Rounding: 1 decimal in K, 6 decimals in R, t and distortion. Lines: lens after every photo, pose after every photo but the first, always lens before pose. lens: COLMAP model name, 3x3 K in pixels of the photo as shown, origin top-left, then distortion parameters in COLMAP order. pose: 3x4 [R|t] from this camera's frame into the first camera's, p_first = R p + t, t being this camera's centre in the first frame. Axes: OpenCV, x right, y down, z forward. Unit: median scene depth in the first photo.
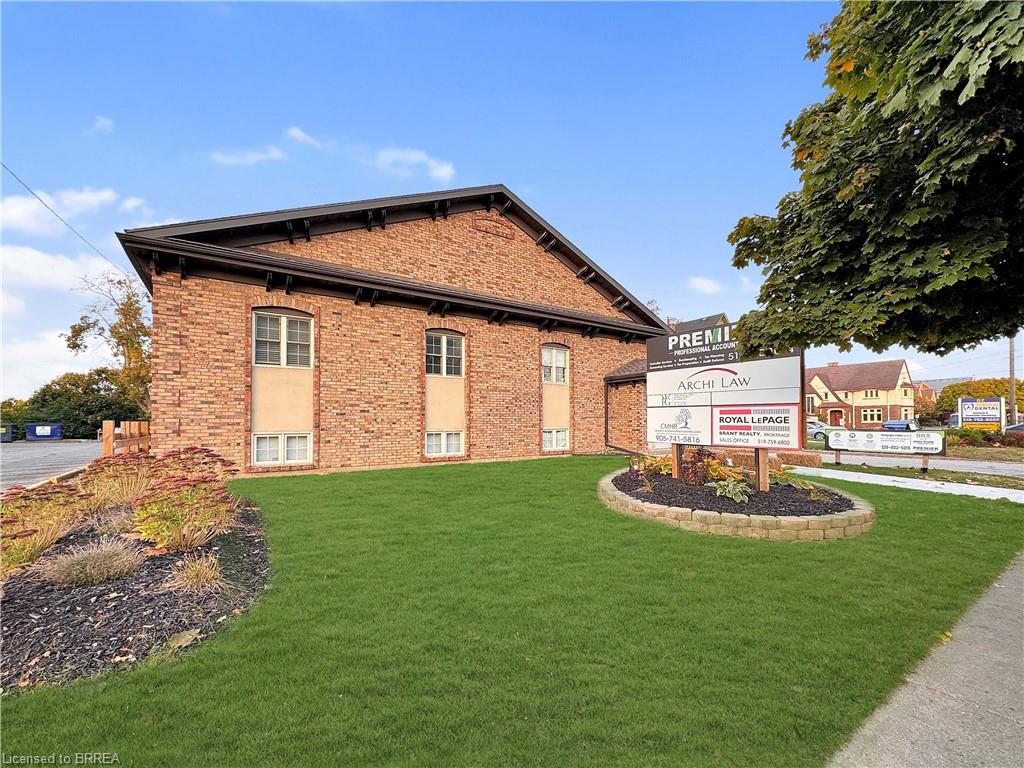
lens RADIAL K [[387.4, 0, 513.5], [0, 387.4, 413.8], [0, 0, 1]] dist [0.000603, 0.000014]
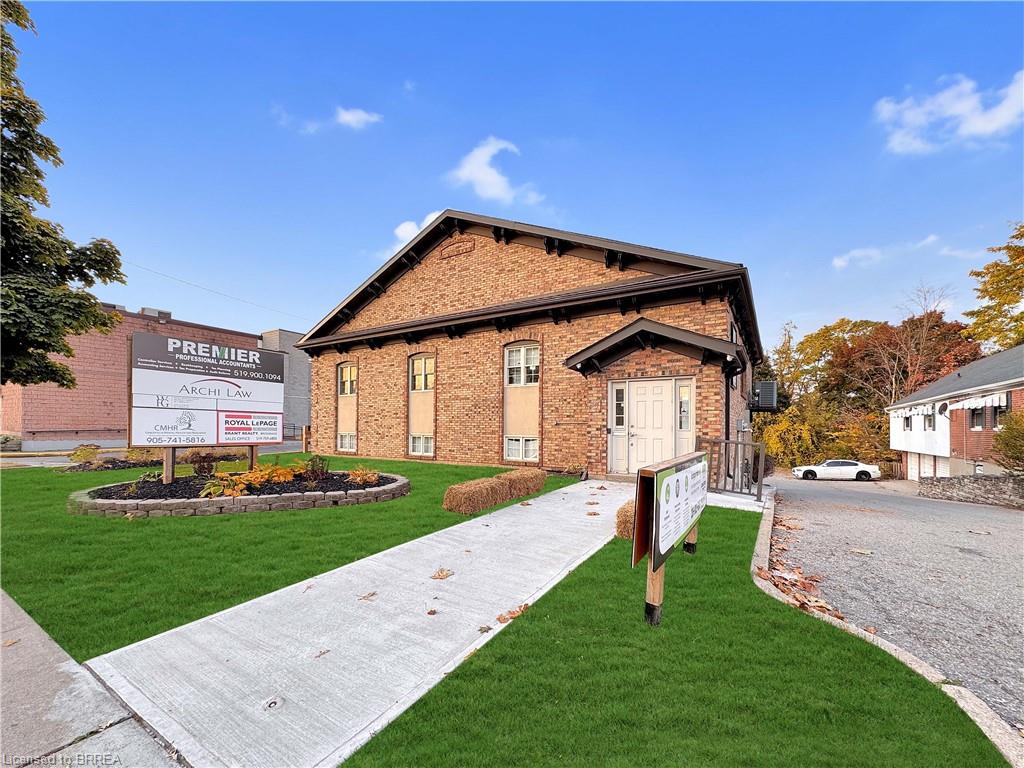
lens RADIAL K [[410.8, 0, 512.6], [0, 410.8, 427.0], [0, 0, 1]] dist [-0.000806, -0.000033]
pose [[0.452253, 0.000721, -0.891890, 1.056309], [0.004272, 0.999986, 0.002974, 0.014945], [0.891880, -0.005155, 0.452244, 0.623999]]
